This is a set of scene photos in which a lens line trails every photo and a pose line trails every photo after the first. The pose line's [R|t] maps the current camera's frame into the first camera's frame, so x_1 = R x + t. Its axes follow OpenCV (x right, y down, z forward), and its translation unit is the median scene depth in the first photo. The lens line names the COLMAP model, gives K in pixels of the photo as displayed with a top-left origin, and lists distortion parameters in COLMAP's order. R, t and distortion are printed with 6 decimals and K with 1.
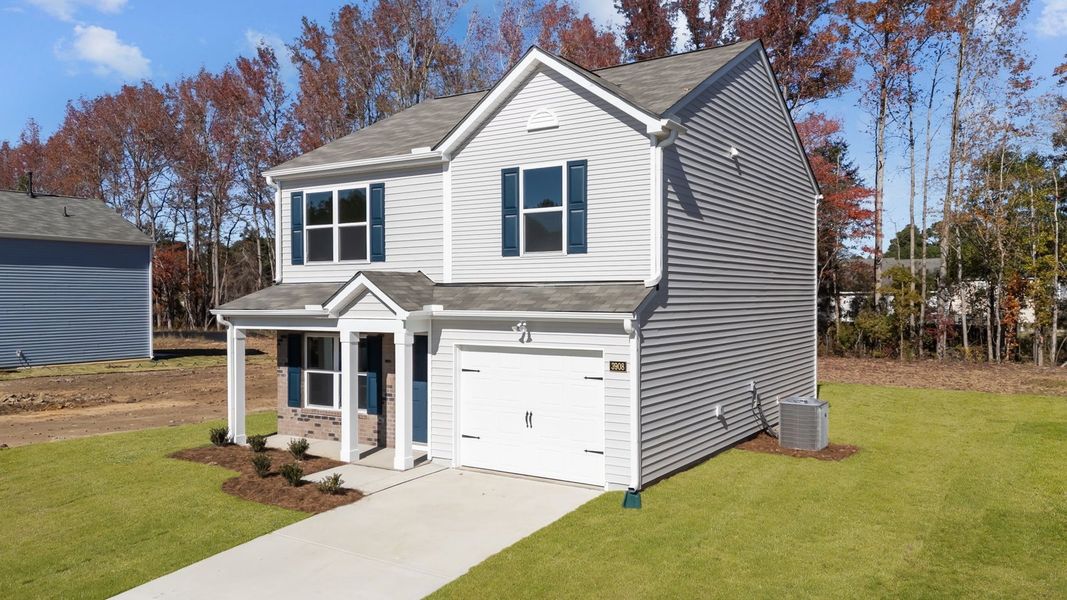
lens RADIAL K [[817.2, 0, 558.8], [0, 817.2, 314.1], [0, 0, 1]] dist [0.072836, -0.003844]
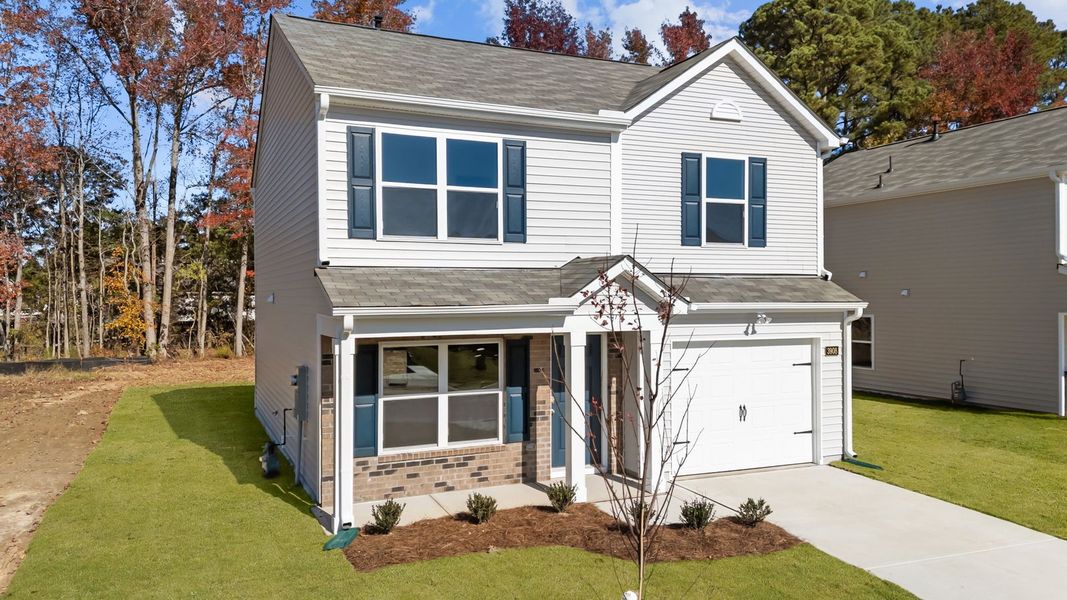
lens RADIAL K [[817.2, 0, 566.4], [0, 817.2, 306.2], [0, 0, 1]] dist [0.072836, -0.003844]
pose [[0.536157, -0.009456, 0.844065, -0.891275], [0.020548, 0.999787, -0.001852, -0.002006], [-0.843868, 0.018336, 0.536238, 0.584522]]
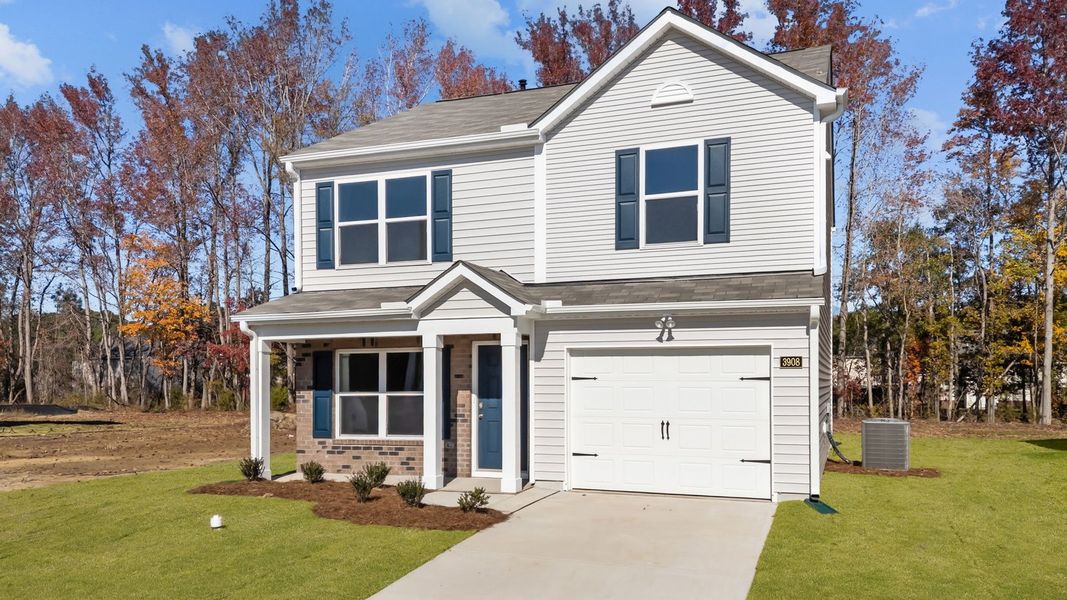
lens RADIAL K [[817.2, 0, 538.3], [0, 817.2, 399.9], [0, 0, 1]] dist [0.072836, -0.003844]
pose [[0.975674, -0.002229, 0.219215, -0.329733], [0.004390, 0.999946, -0.009372, 0.094232], [-0.219182, 0.010107, 0.975632, 0.150913]]
